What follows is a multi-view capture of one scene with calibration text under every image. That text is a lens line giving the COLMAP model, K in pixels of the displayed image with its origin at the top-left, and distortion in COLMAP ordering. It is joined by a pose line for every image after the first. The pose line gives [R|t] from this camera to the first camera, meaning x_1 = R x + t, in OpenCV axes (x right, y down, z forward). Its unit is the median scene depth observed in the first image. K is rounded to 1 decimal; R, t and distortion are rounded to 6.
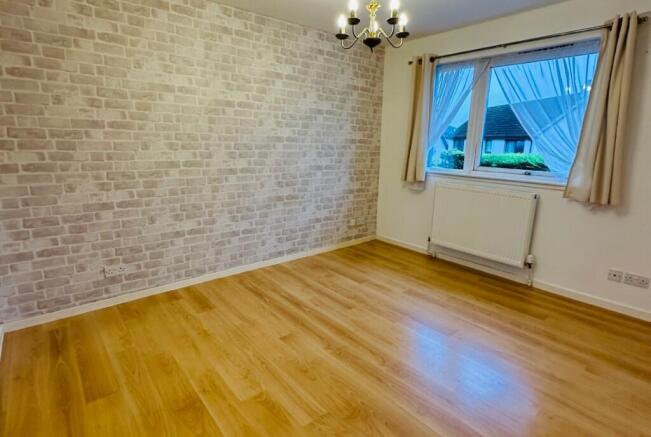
lens RADIAL K [[344.6, 0, 325.5], [0, 344.6, 218.5], [0, 0, 1]] dist [-0.004867, -0.000434]
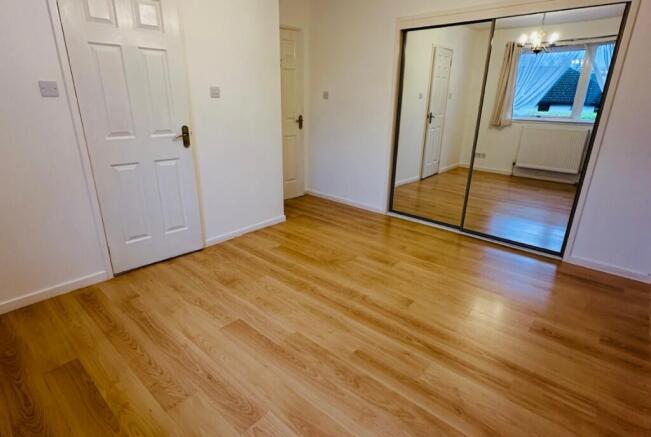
lens RADIAL K [[344.6, 0, 325.5], [0, 344.6, 218.5], [0, 0, 1]] dist [-0.004867, -0.000434]
pose [[-0.987125, 0.028302, -0.157428, 0.268637], [-0.061229, 0.842395, 0.535370, -0.368963], [0.147769, 0.538116, -0.829816, 1.630423]]
